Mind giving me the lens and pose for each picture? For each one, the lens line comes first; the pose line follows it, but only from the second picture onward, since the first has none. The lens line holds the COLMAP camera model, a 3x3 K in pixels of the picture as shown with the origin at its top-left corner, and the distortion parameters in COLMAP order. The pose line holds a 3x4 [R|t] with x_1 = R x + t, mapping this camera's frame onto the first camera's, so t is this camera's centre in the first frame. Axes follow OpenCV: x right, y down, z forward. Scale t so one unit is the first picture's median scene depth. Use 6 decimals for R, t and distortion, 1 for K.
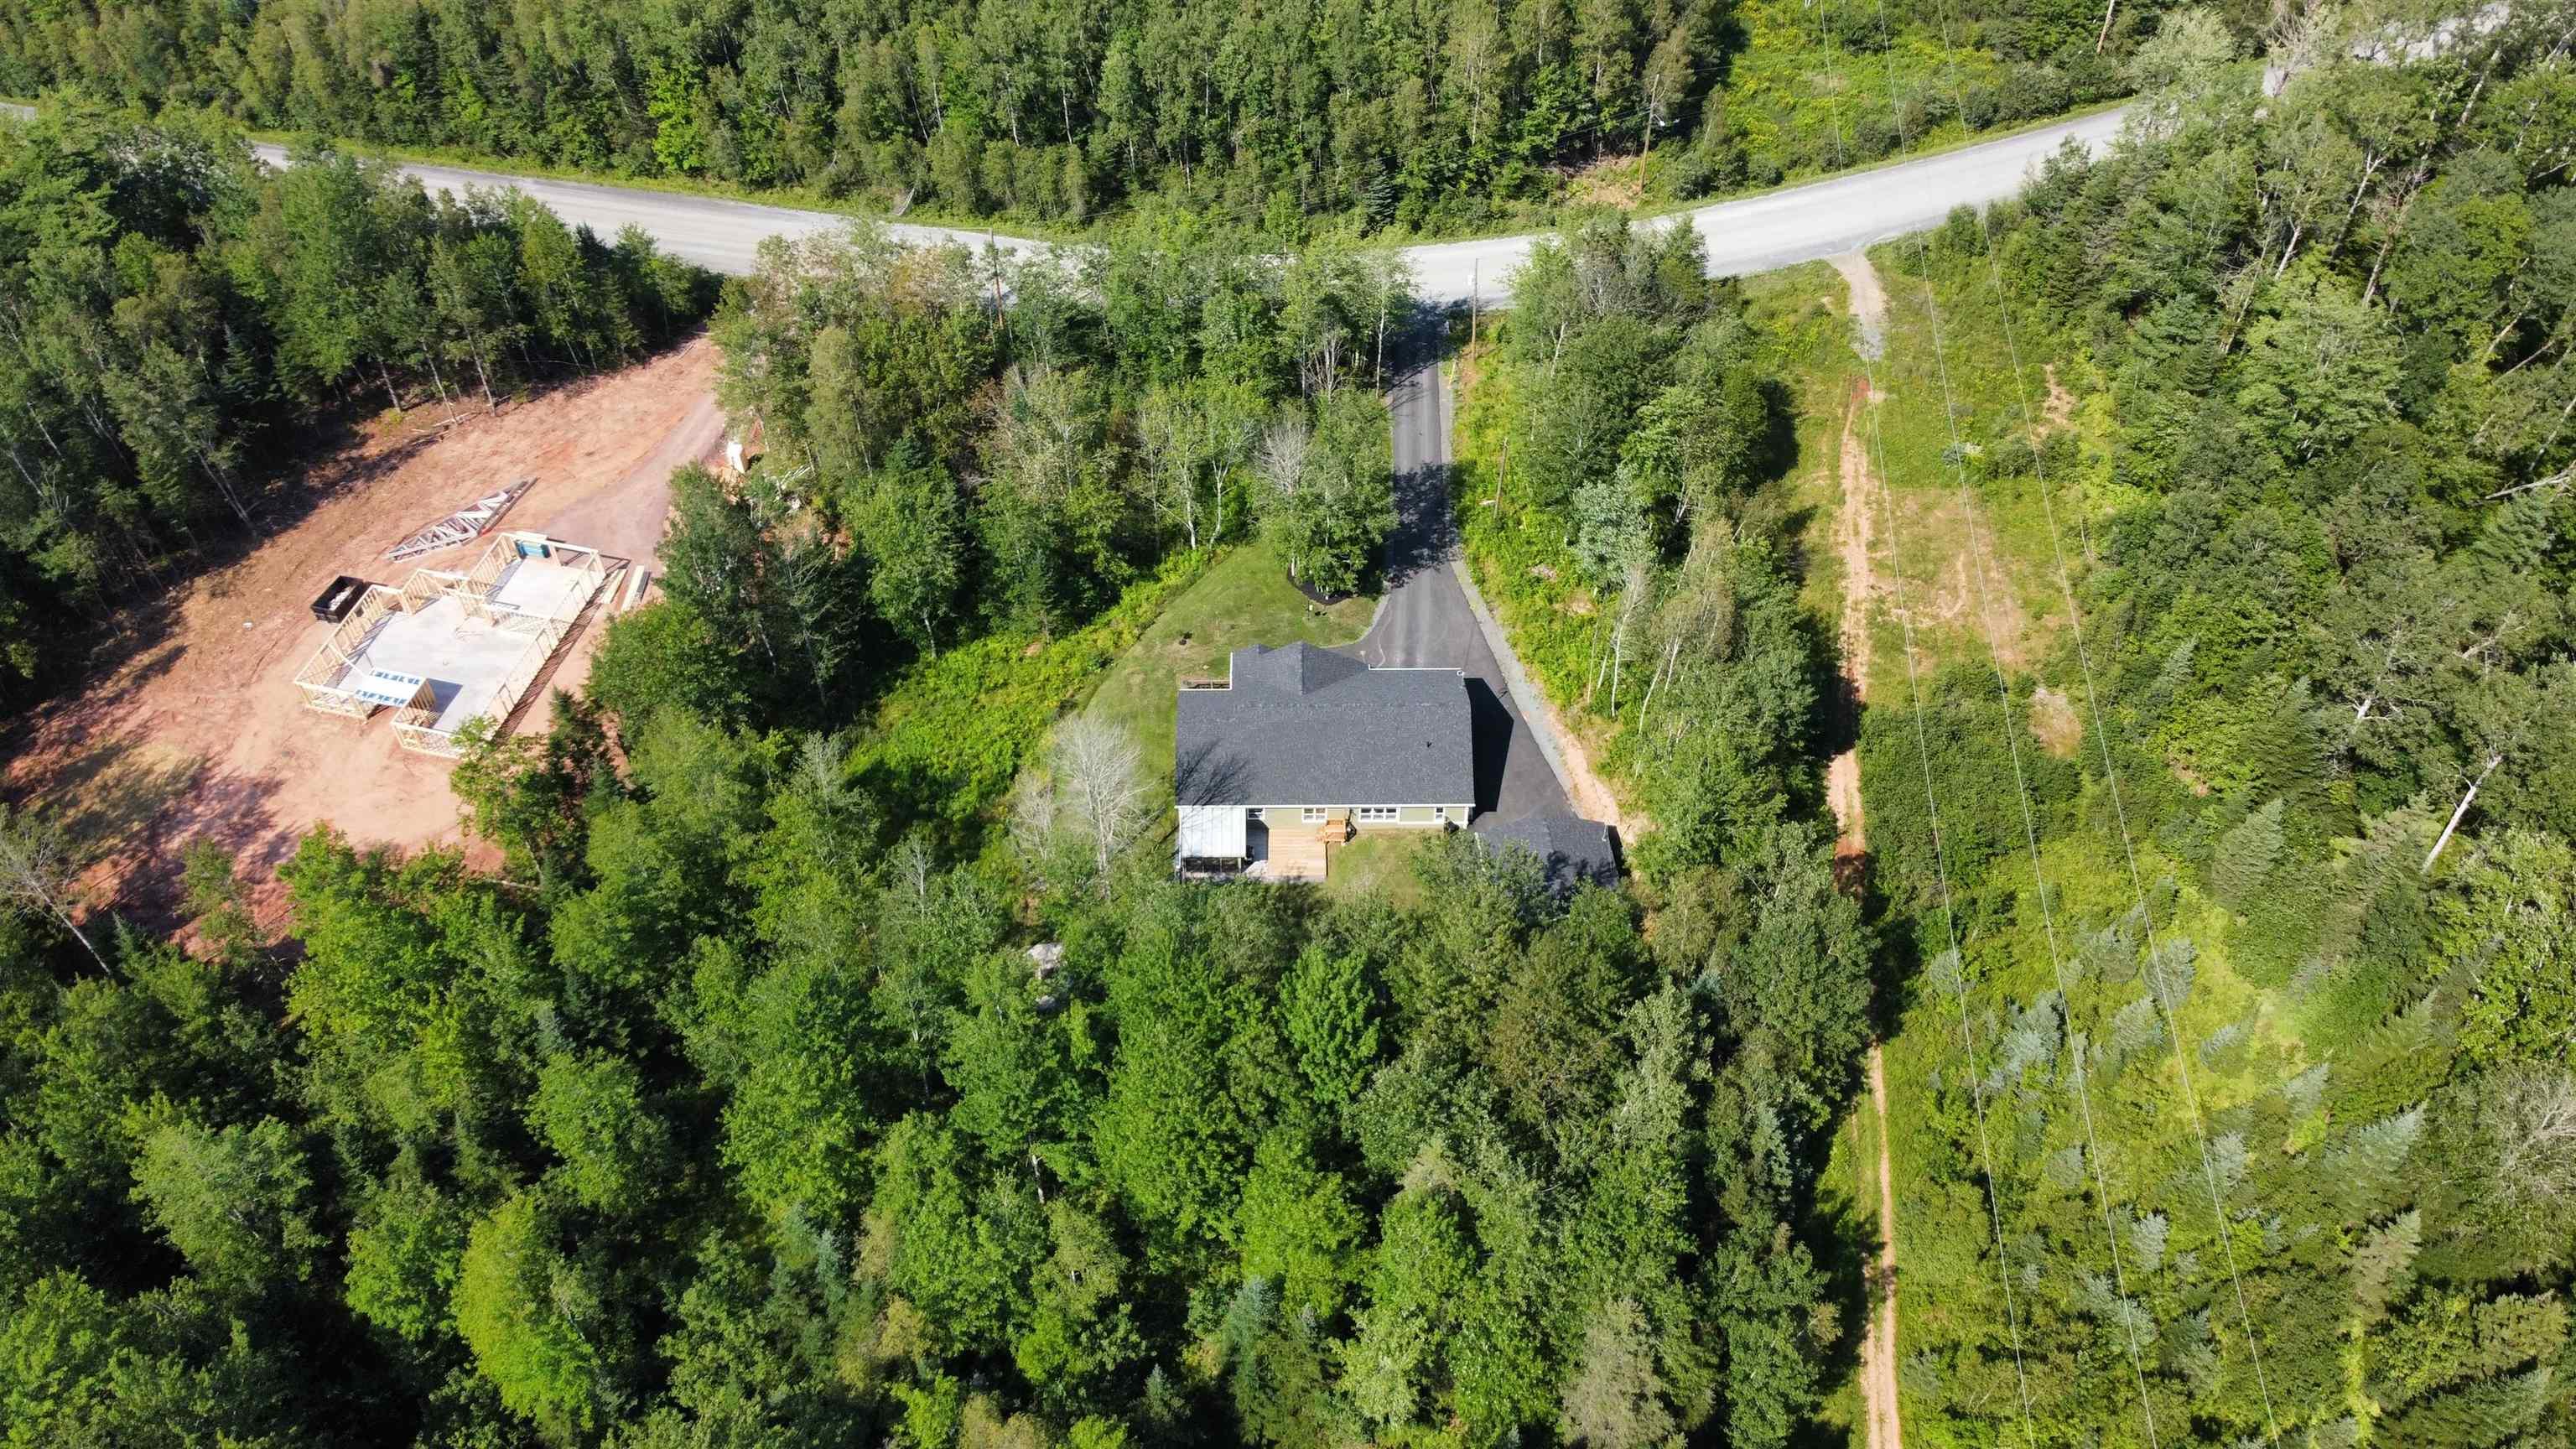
lens RADIAL K [[1971.8, 0, 1288.0], [0, 1971.8, 724.5], [0, 0, 1]] dist [-0.007929, 0.002086]
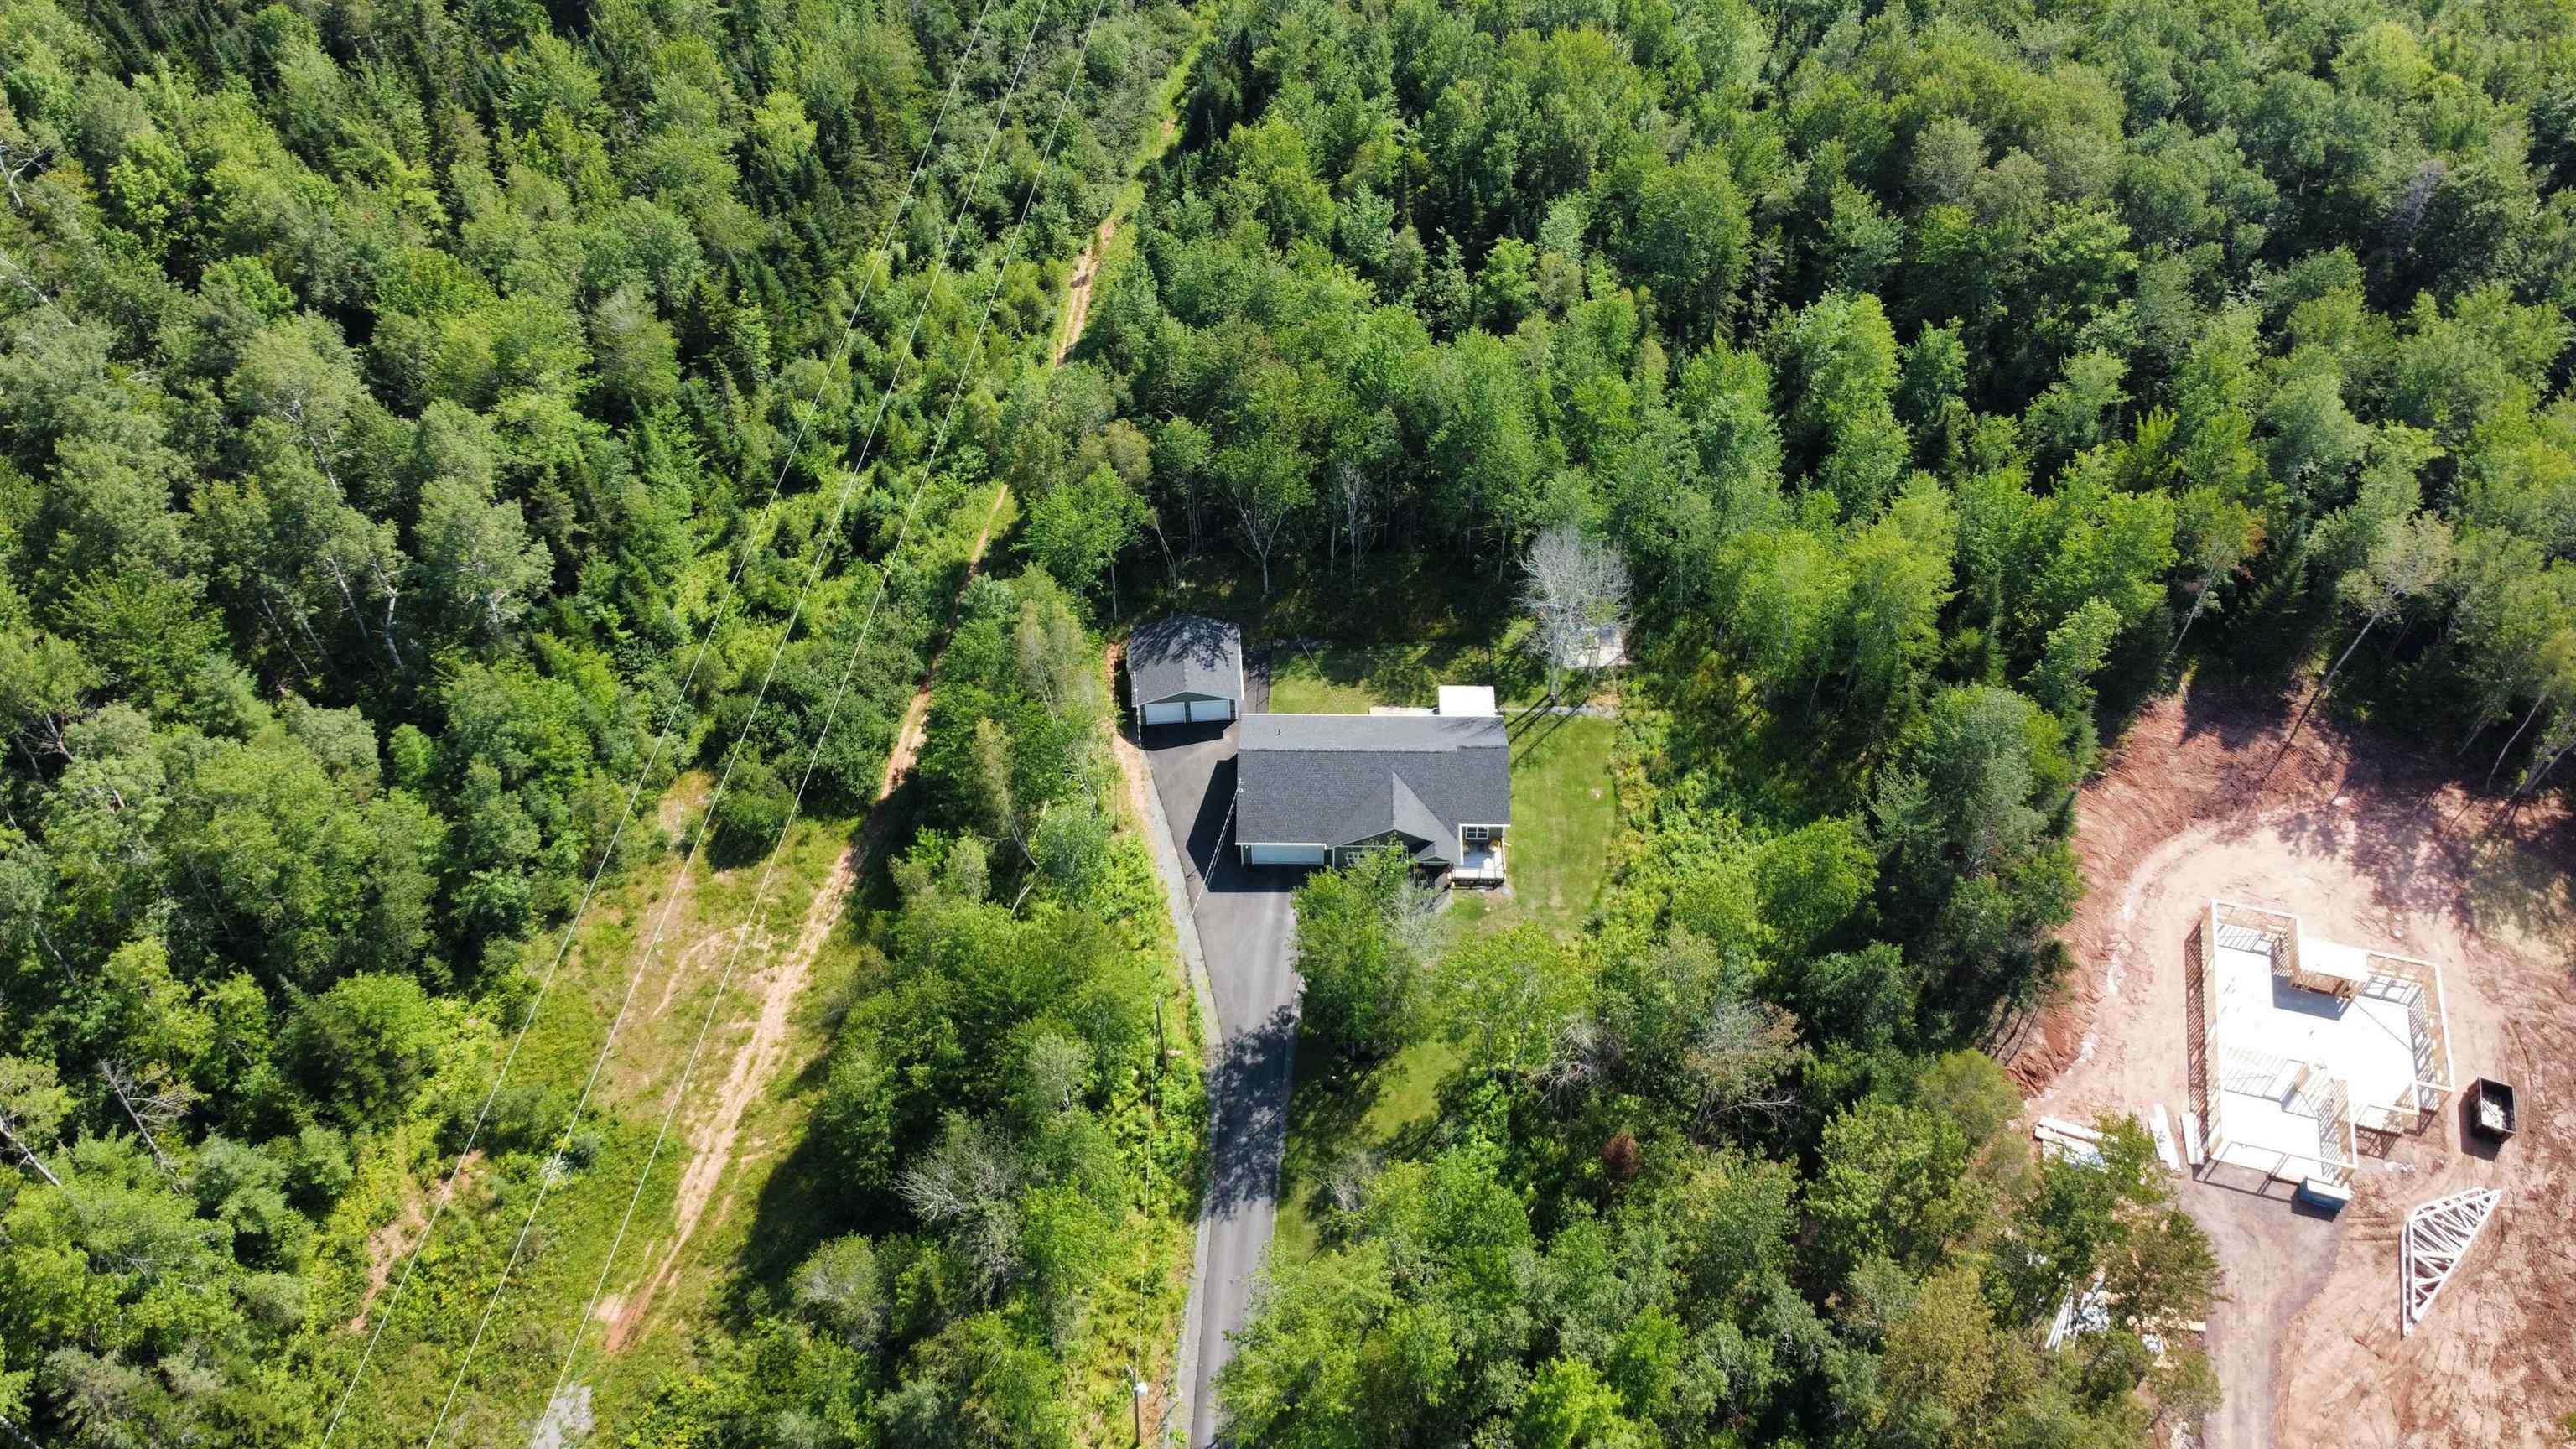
lens RADIAL K [[1971.8, 0, 1288.0], [0, 1971.8, 724.5], [0, 0, 1]] dist [-0.007929, 0.002086]
pose [[-0.999413, -0.014714, 0.030929, 0.027887], [0.032059, -0.084041, 0.995946, -0.984106], [-0.012055, 0.996354, 0.084463, 0.805984]]
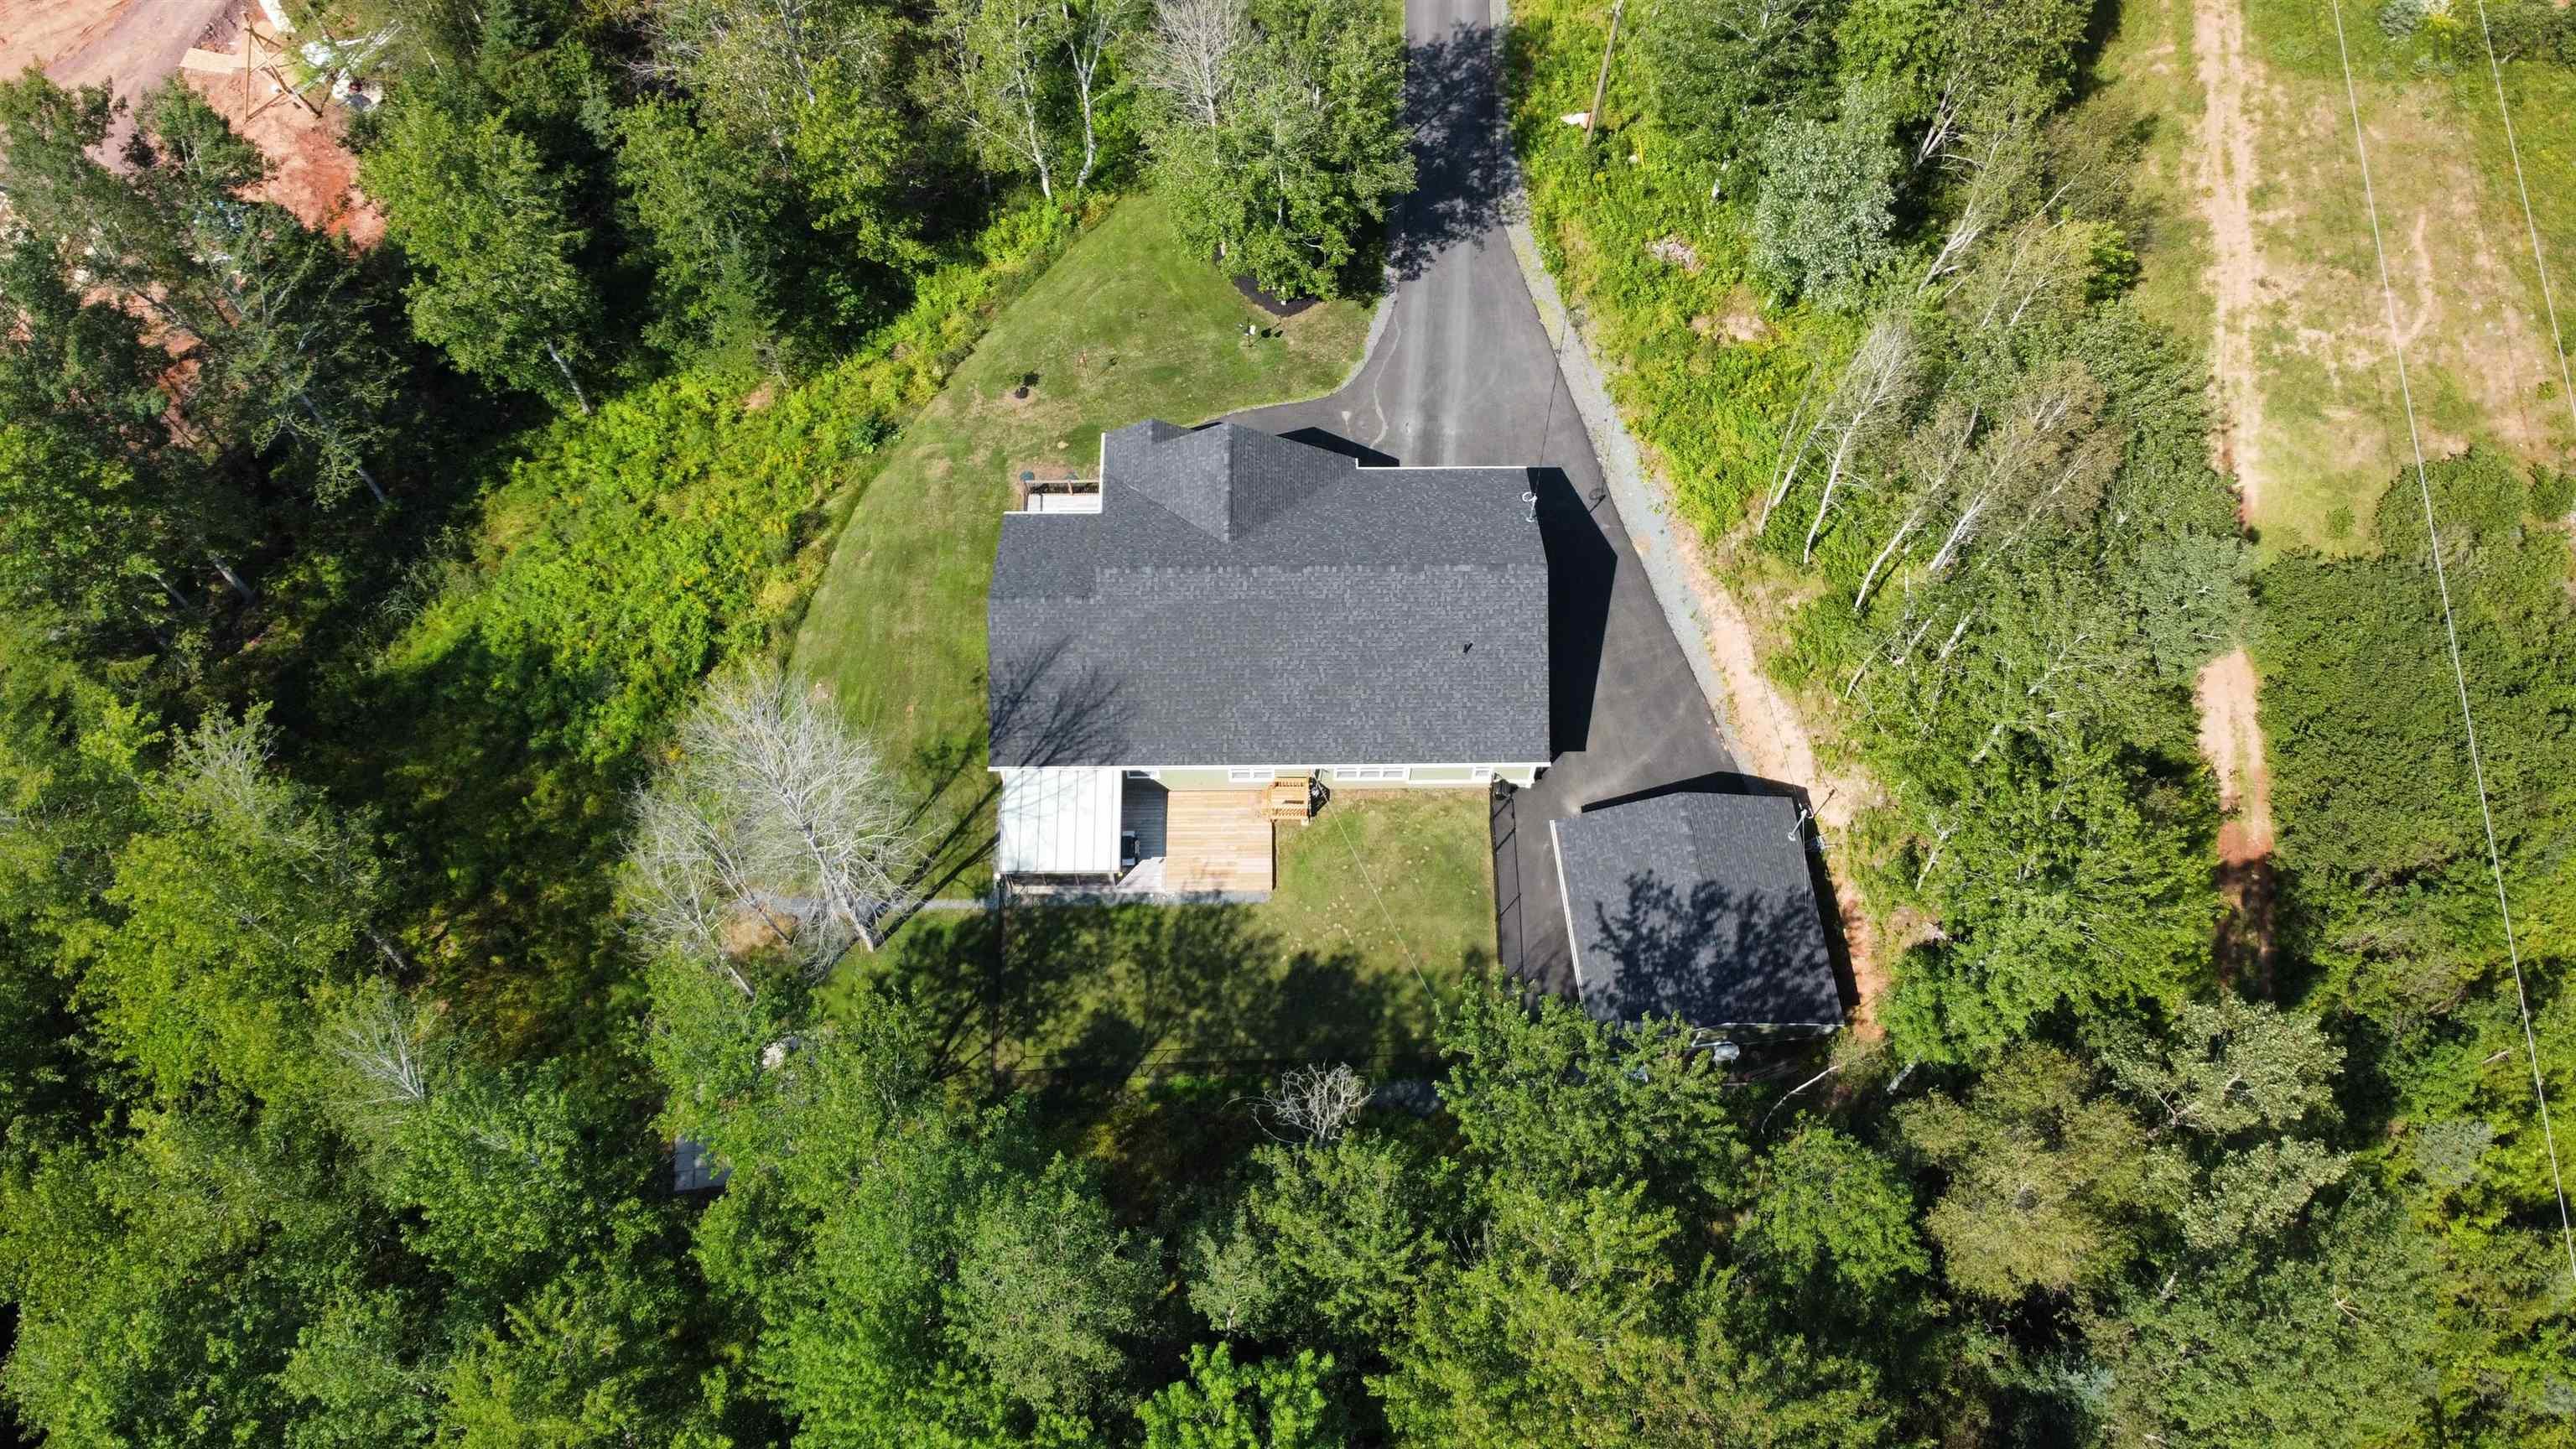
lens RADIAL K [[1992.8, 0, 1288.0], [0, 1992.8, 724.5], [0, 0, 1]] dist [-0.015627, -0.001512]
pose [[0.999998, -0.000460, 0.001731, 0.020332], [-0.000028, 0.962333, 0.271873, -0.102878], [-0.001790, -0.271872, 0.962332, 0.430599]]
